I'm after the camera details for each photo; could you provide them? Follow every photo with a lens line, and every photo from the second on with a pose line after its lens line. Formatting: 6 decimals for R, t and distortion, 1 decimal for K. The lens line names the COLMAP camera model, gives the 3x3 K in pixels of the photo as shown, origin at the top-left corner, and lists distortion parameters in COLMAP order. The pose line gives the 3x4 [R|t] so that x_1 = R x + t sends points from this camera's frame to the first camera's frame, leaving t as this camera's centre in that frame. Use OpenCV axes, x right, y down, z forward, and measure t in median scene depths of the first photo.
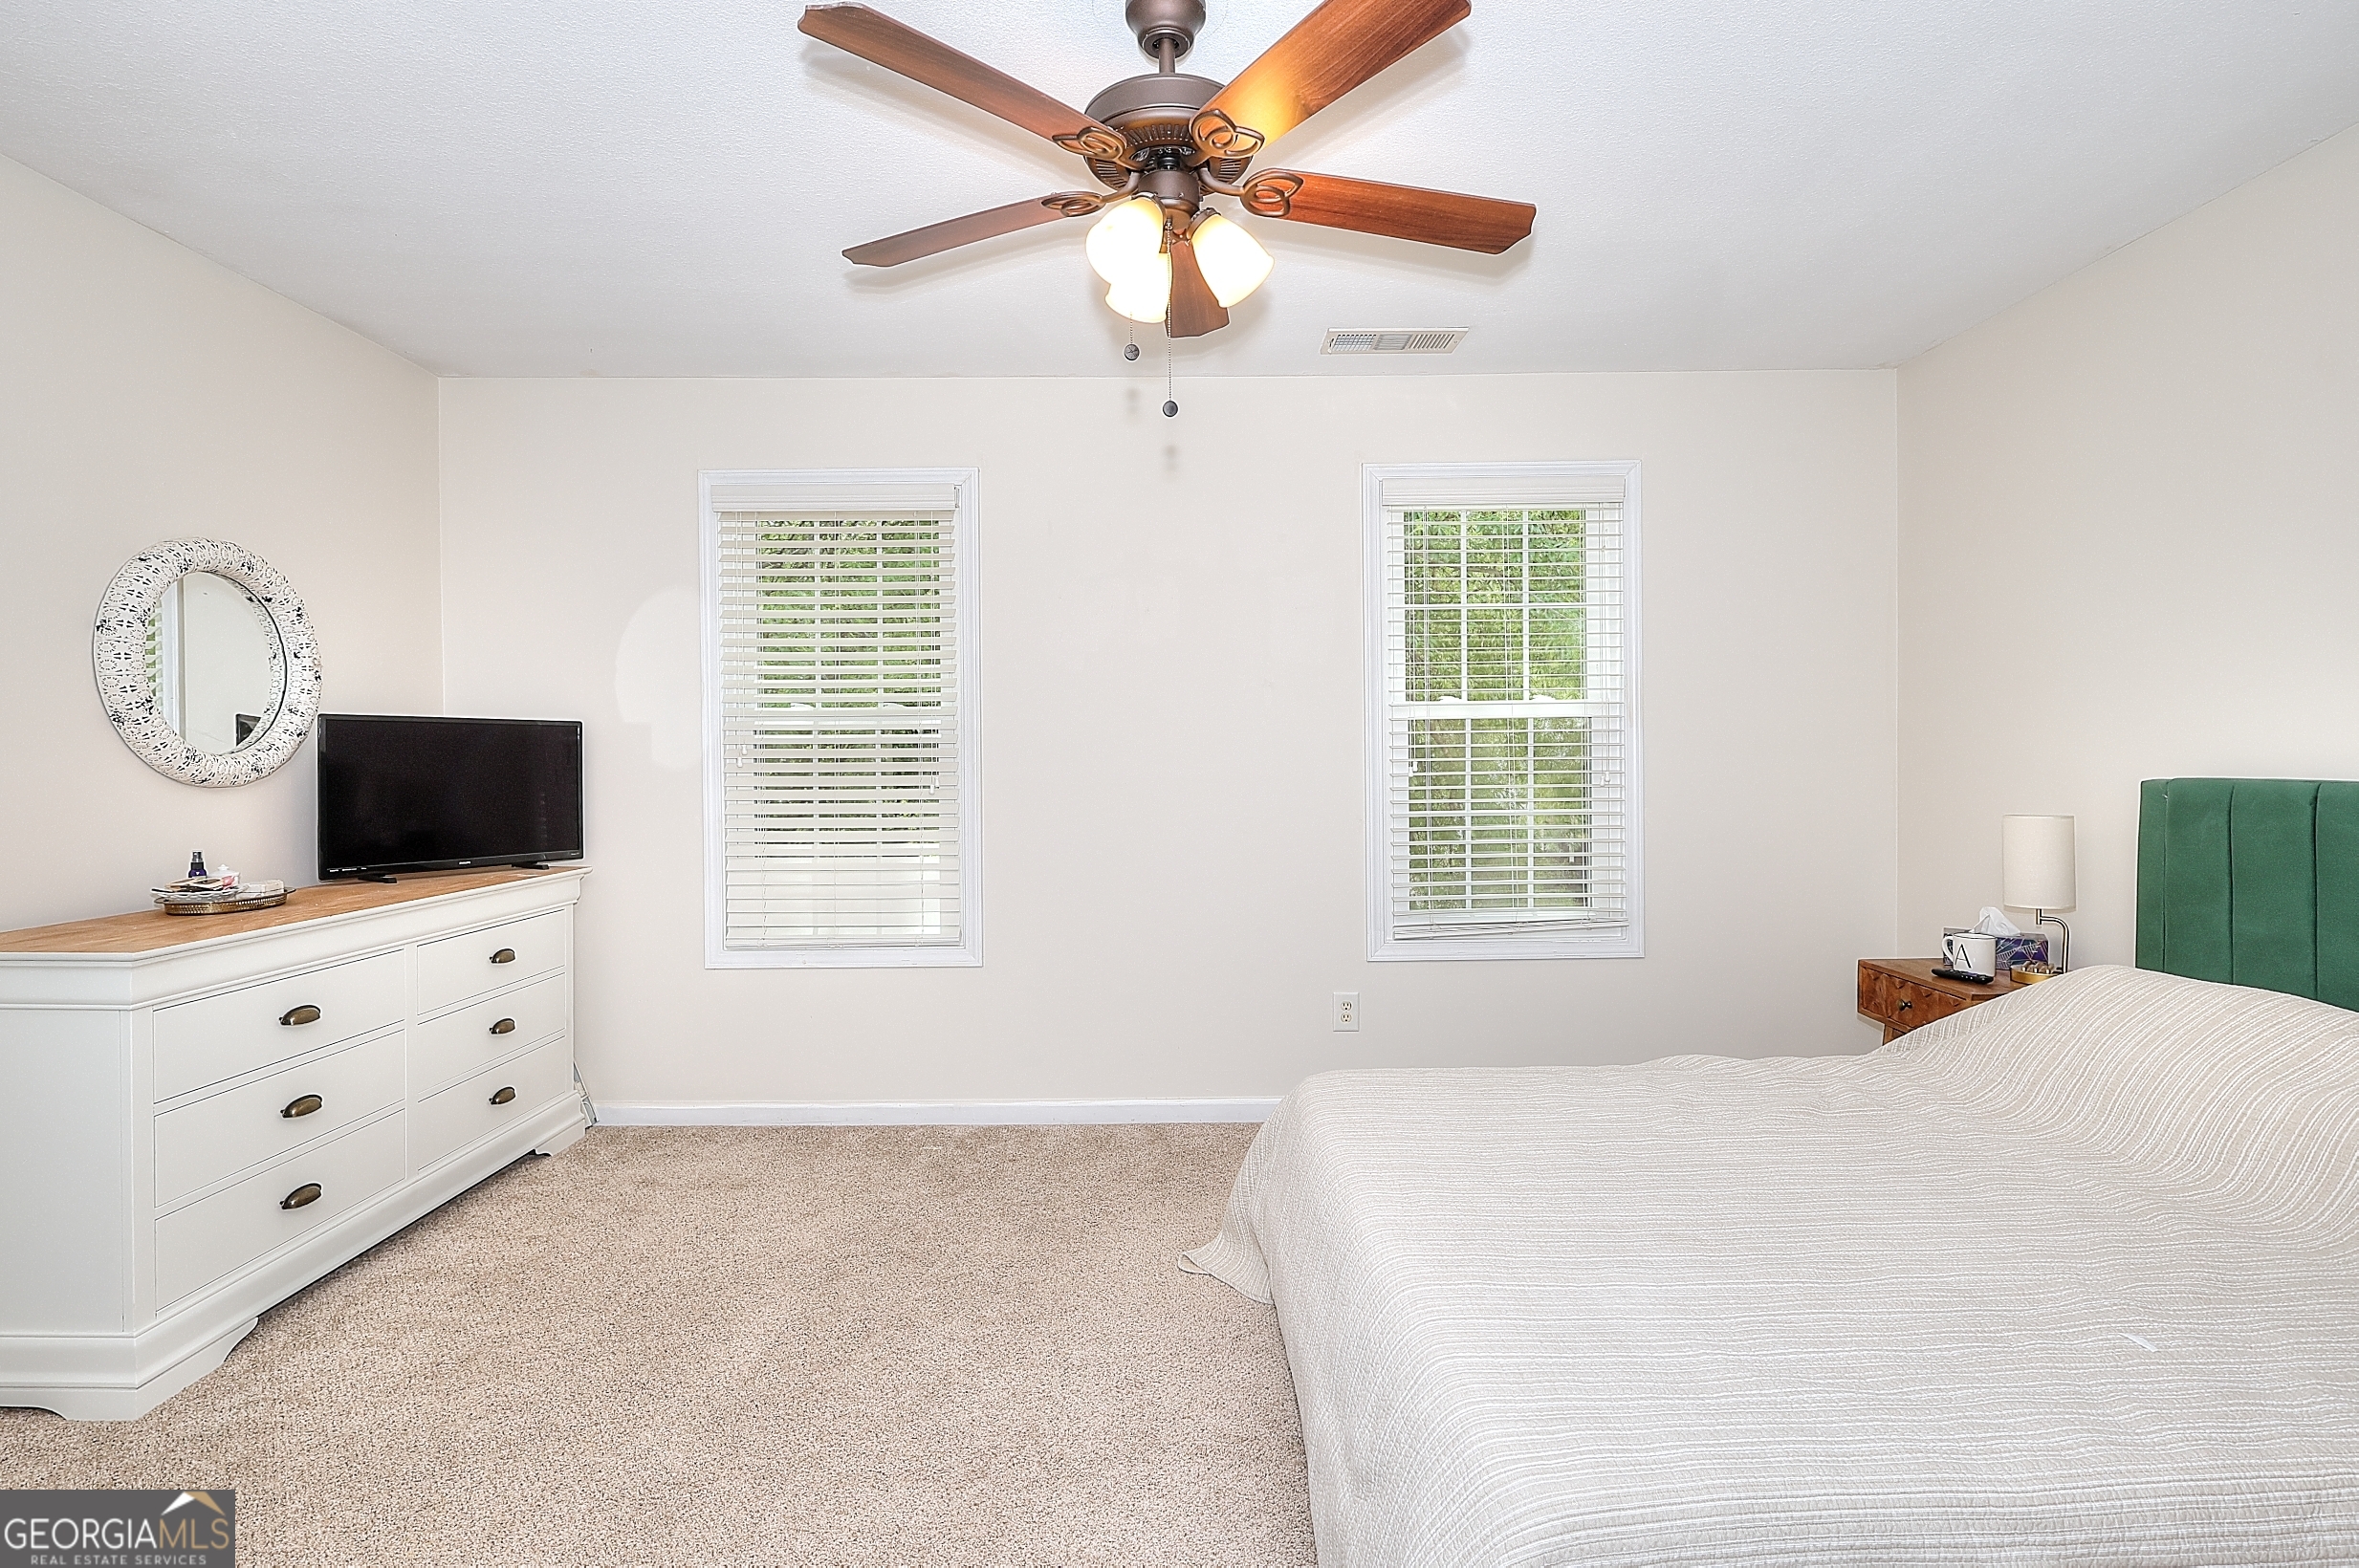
lens RADIAL K [[1080.9, 0, 1180.8], [0, 1080.9, 778.5], [0, 0, 1]] dist [-0.006663, 0.001788]
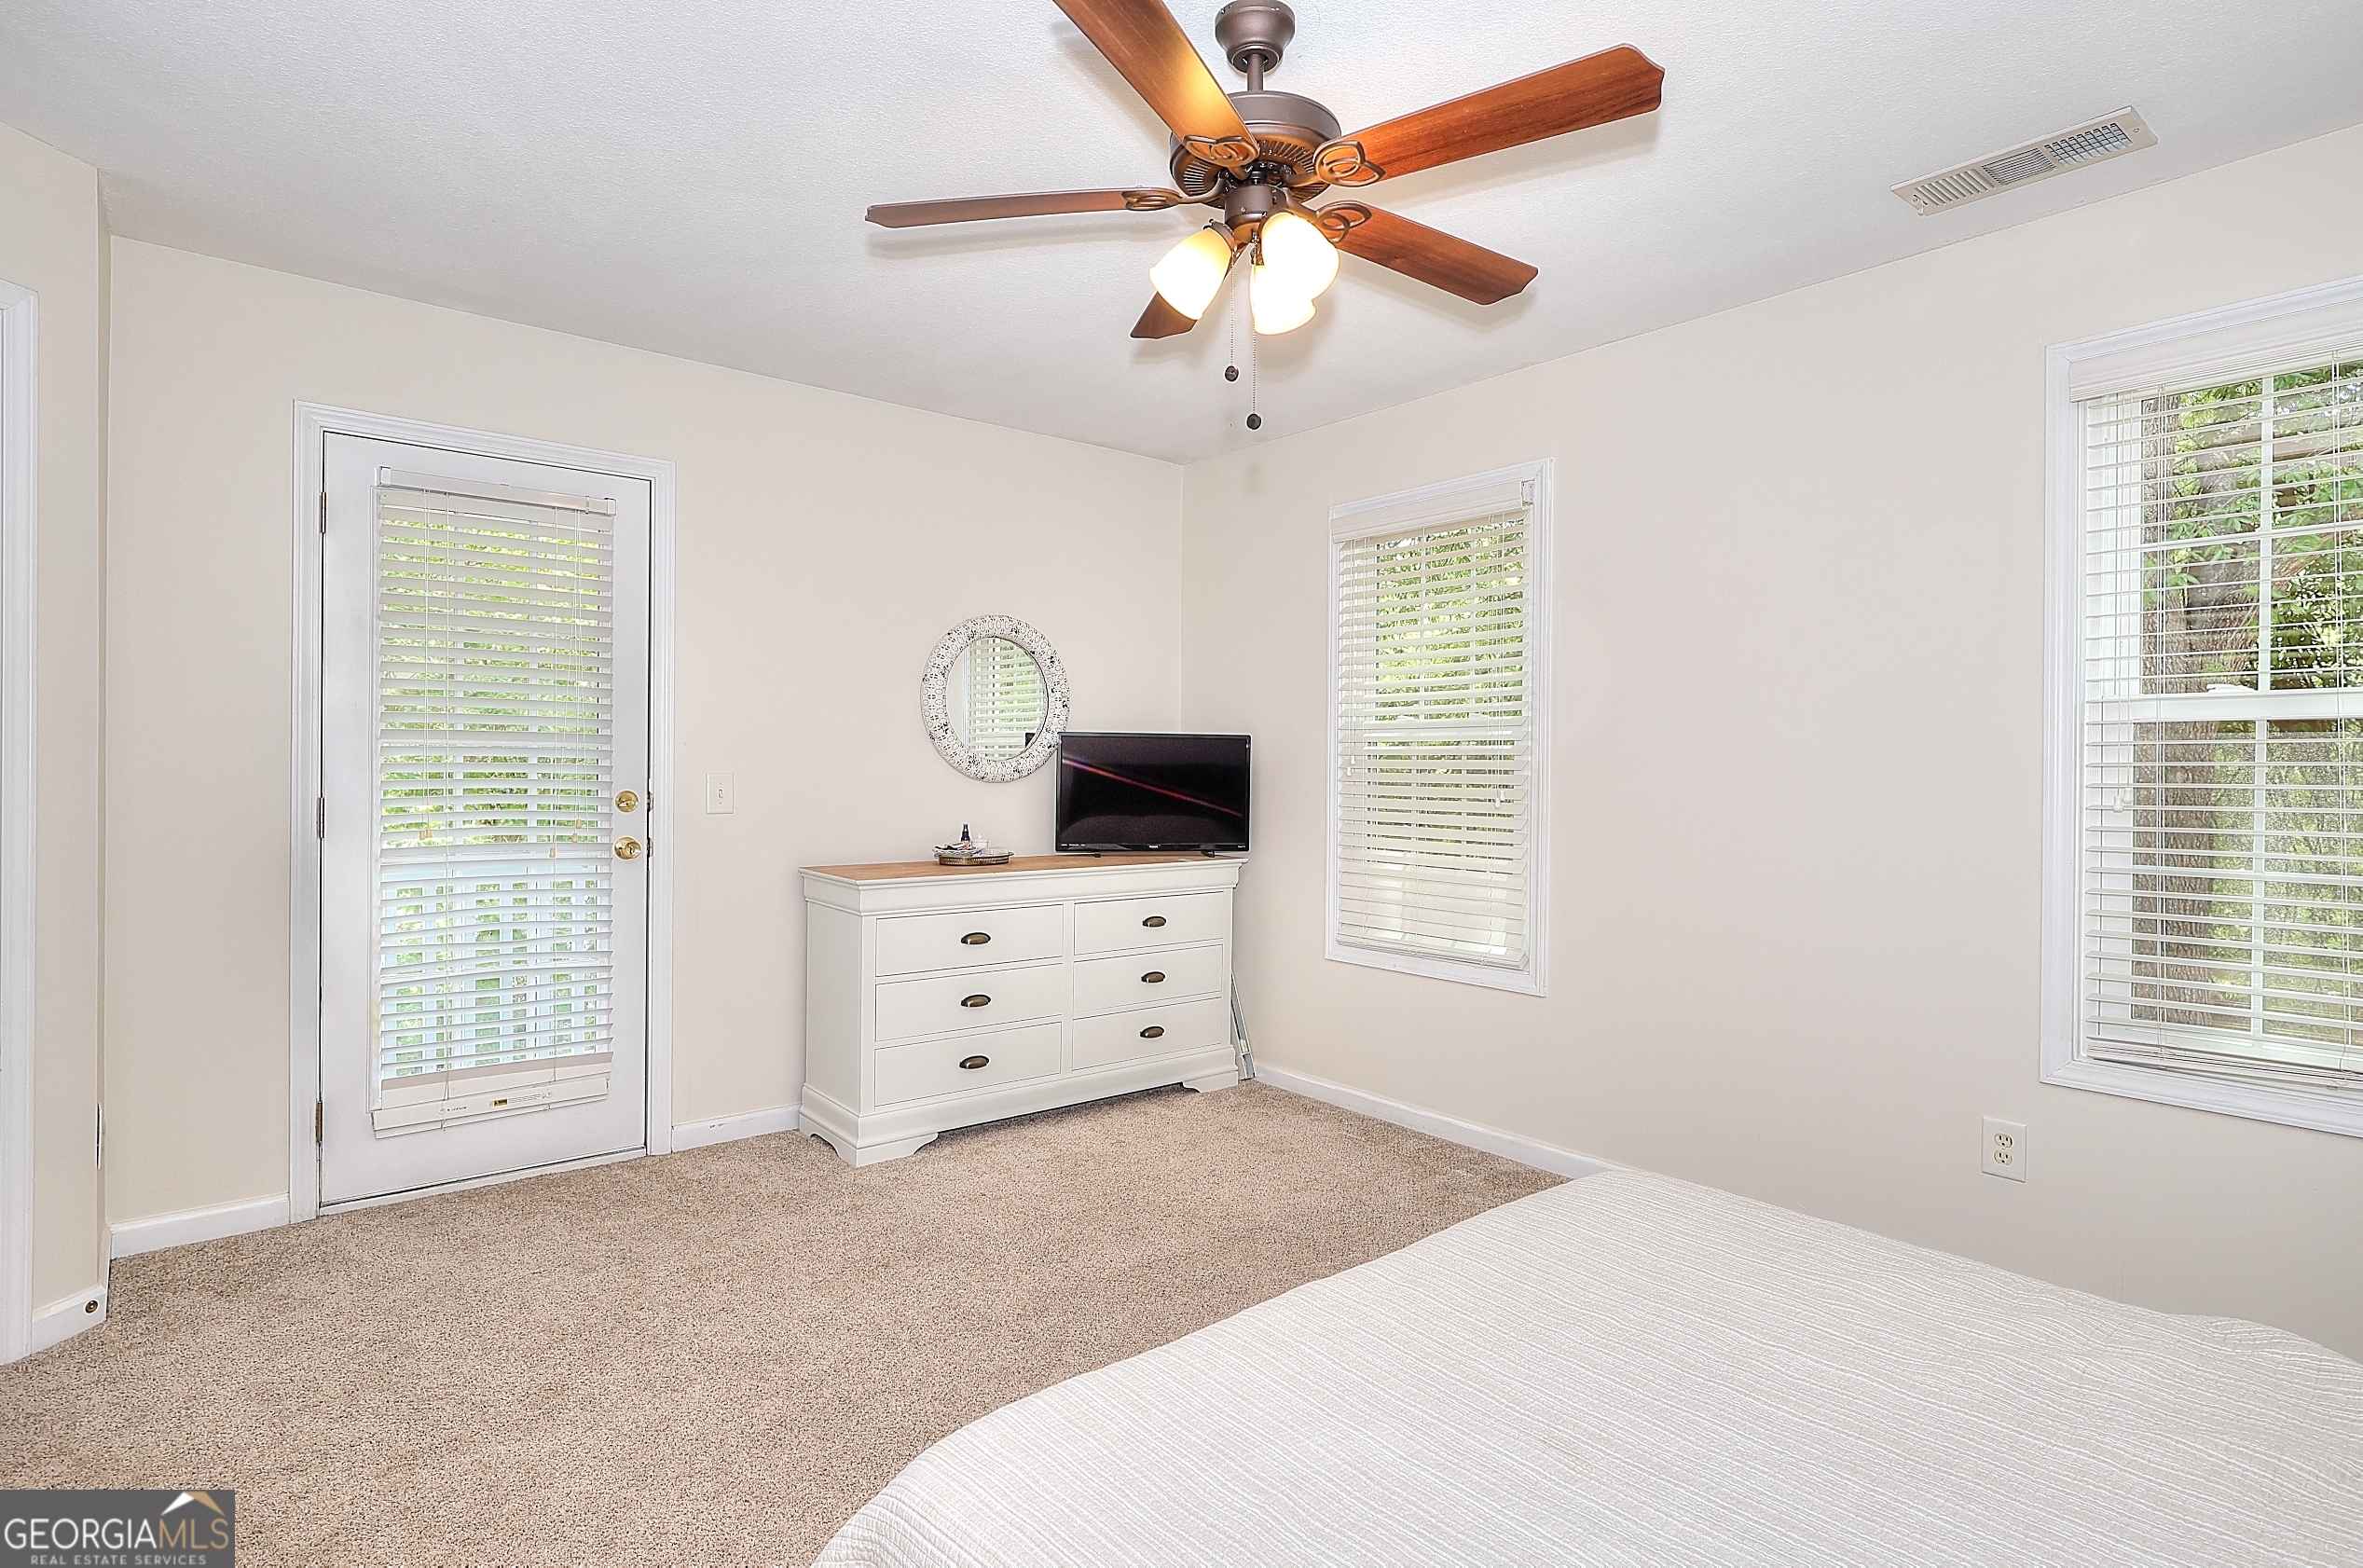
lens RADIAL K [[1154.0, 0, 1181.5], [0, 1154.0, 784.0], [0, 0, 1]] dist [0.000025, -0.000497]
pose [[0.652350, 0.024548, -0.757521, 0.396802], [-0.028676, 0.999559, 0.007697, -0.007427], [0.757376, 0.016702, 0.652766, 0.132353]]
